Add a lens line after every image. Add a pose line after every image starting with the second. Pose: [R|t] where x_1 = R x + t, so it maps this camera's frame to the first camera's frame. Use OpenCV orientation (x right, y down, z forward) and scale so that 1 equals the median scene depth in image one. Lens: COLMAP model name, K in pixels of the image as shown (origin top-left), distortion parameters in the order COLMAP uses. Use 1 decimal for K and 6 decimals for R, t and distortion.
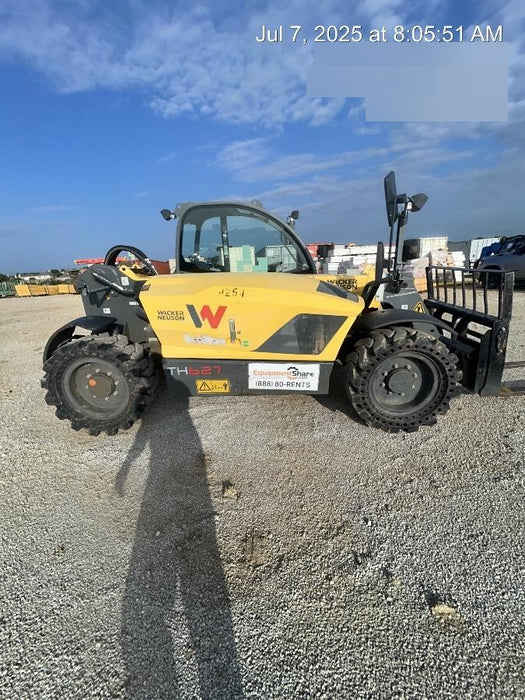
lens RADIAL K [[281.7, 0, 262.5], [0, 281.7, 346.5], [0, 0, 1]] dist [-0.001812, 0.000739]
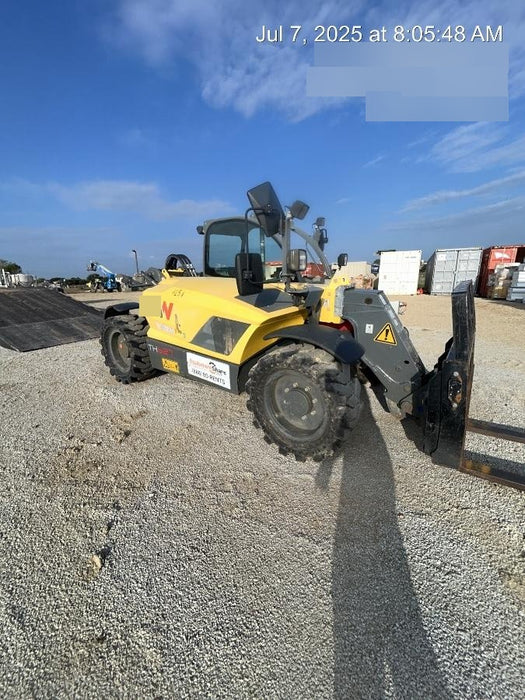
lens RADIAL K [[281.7, 0, 263.1], [0, 281.7, 346.9], [0, 0, 1]] dist [-0.001812, 0.000739]
pose [[0.818663, 0.175754, -0.546718, 0.853271], [-0.181580, 0.982395, 0.043912, -0.072955], [0.544811, 0.063324, 0.836164, 0.160493]]
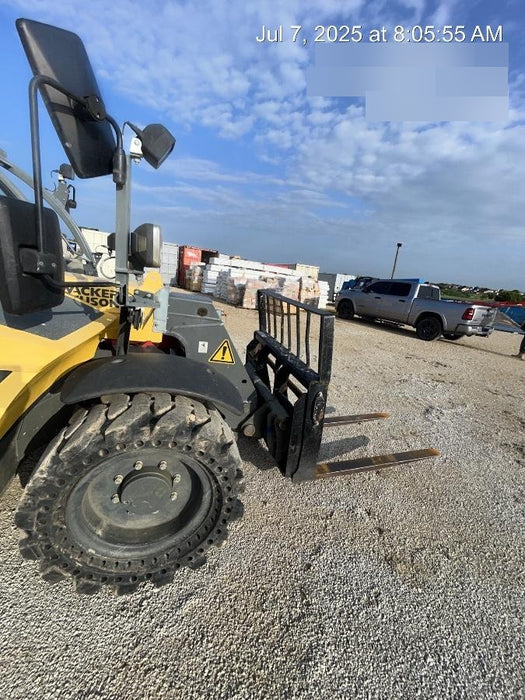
lens RADIAL K [[281.7, 0, 264.0], [0, 281.7, 347.8], [0, 0, 1]] dist [-0.001812, 0.000739]
pose [[0.921858, 0.079838, 0.379214, 0.463407], [-0.072710, 0.996804, -0.033107, -0.145912], [-0.380645, 0.002947, 0.924716, 0.418217]]
